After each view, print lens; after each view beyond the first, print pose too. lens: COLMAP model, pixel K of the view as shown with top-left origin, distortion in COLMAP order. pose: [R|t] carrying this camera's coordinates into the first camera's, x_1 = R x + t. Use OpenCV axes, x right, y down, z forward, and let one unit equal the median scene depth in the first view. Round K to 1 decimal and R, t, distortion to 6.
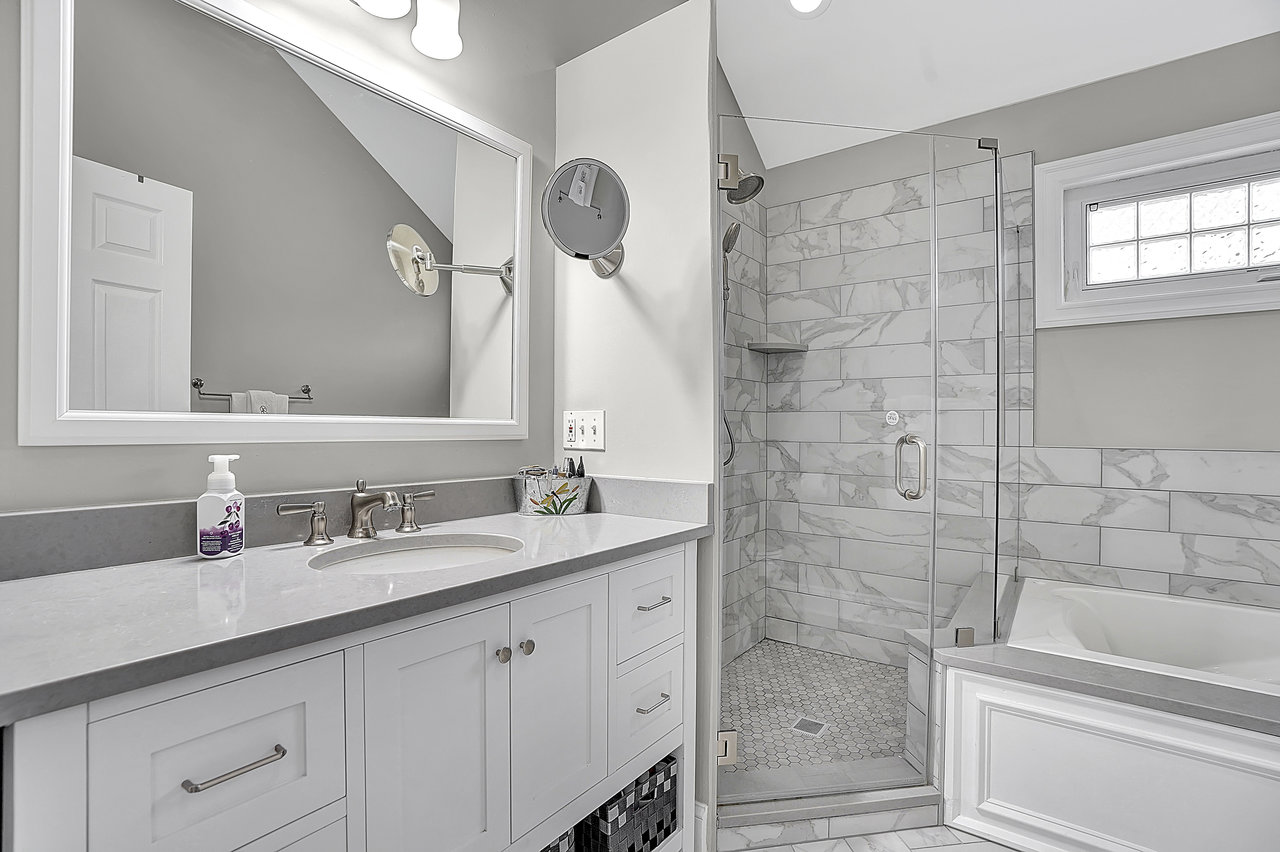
lens RADIAL K [[588.0, 0, 642.5], [0, 588.0, 422.8], [0, 0, 1]] dist [-0.073174, 0.027827]
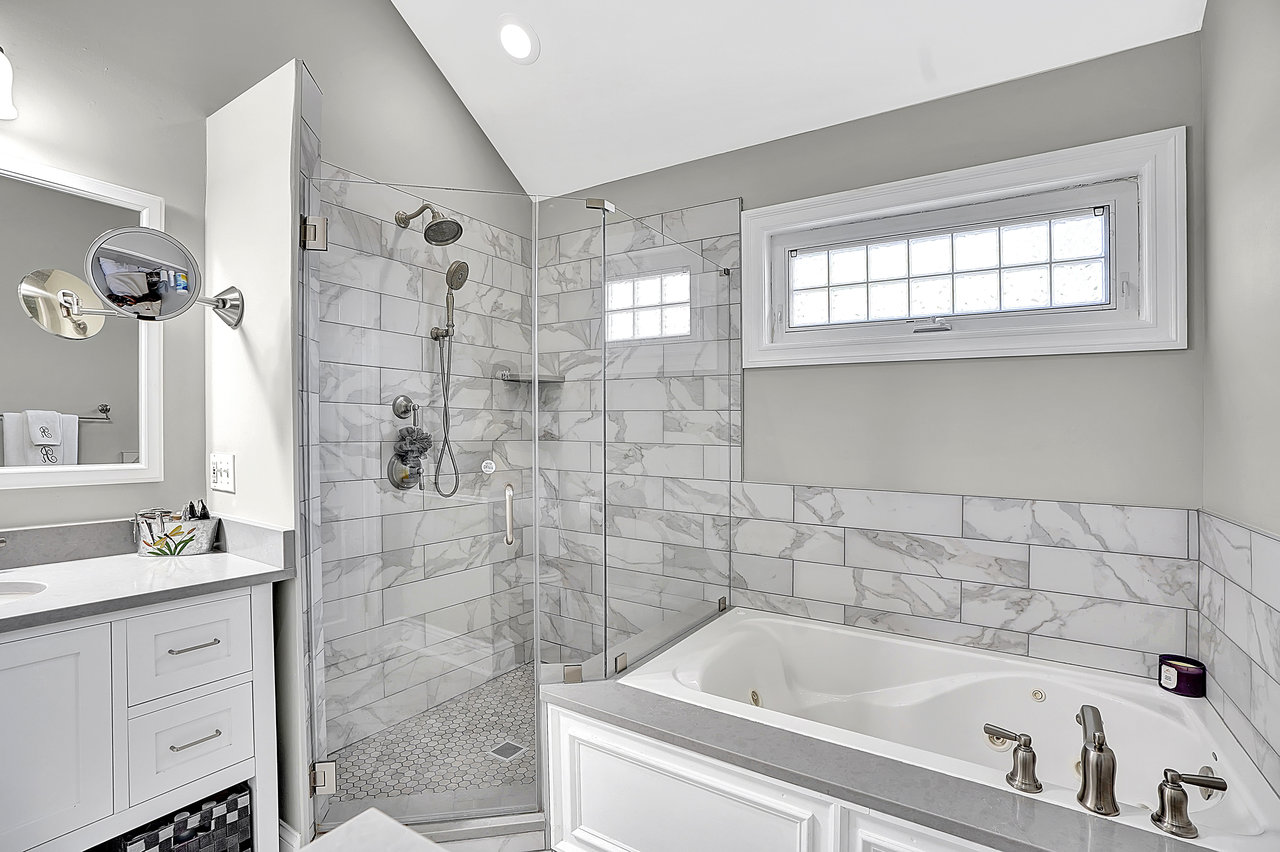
lens RADIAL K [[591.5, 0, 628.3], [0, 591.5, 430.5], [0, 0, 1]] dist [-0.073855, 0.028904]
pose [[0.997246, 0.009412, 0.073571, 0.430640], [-0.009784, 0.999941, 0.004695, -0.058515], [-0.073522, -0.005402, 0.997279, -0.057716]]
